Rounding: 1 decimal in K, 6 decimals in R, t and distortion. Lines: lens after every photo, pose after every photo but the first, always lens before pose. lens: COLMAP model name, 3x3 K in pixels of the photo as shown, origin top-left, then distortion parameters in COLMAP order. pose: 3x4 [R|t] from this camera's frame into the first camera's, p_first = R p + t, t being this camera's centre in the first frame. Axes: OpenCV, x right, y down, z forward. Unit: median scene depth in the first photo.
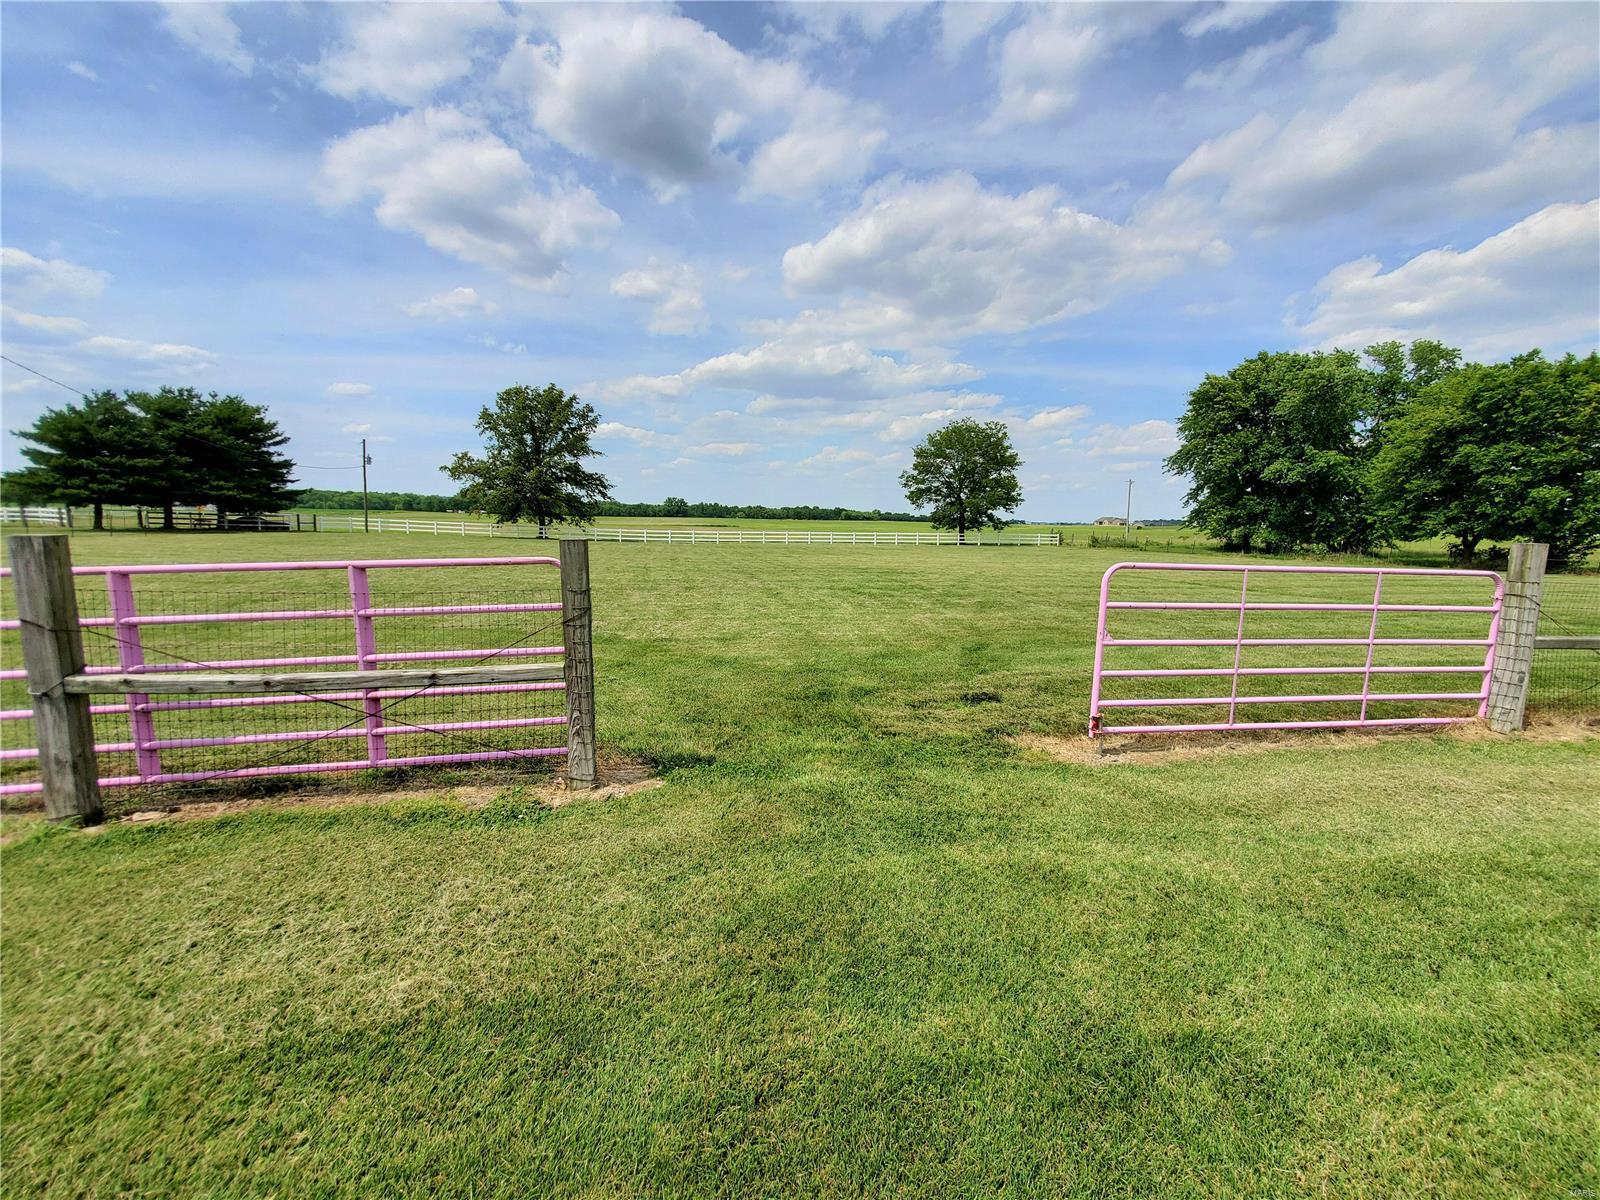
lens RADIAL K [[639.3, 0, 795.7], [0, 639.3, 593.0], [0, 0, 1]] dist [0.004126, 0.000423]
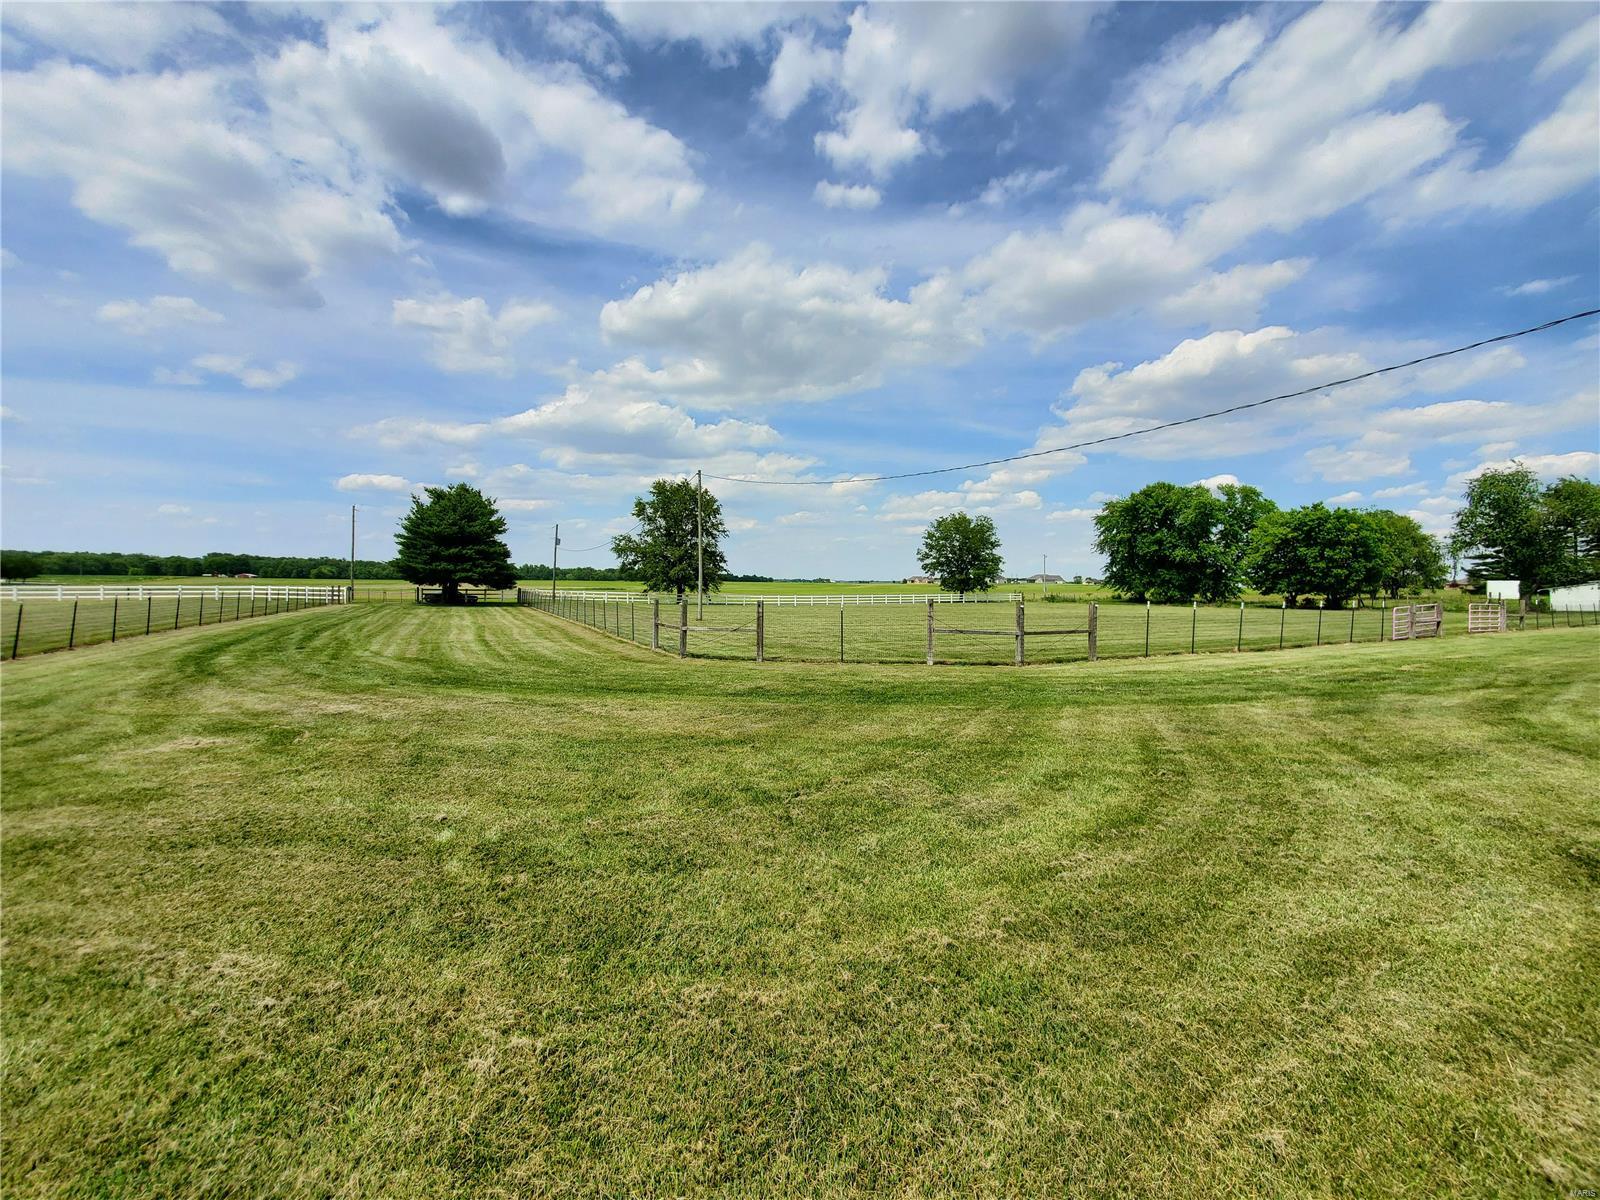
lens RADIAL K [[639.3, 0, 803.4], [0, 639.3, 607.1], [0, 0, 1]] dist [0.004126, 0.000423]
pose [[0.955245, -0.022356, 0.294970, -0.555706], [0.042533, 0.997159, -0.062166, 0.007283], [-0.292742, 0.071930, 0.953482, -0.244701]]
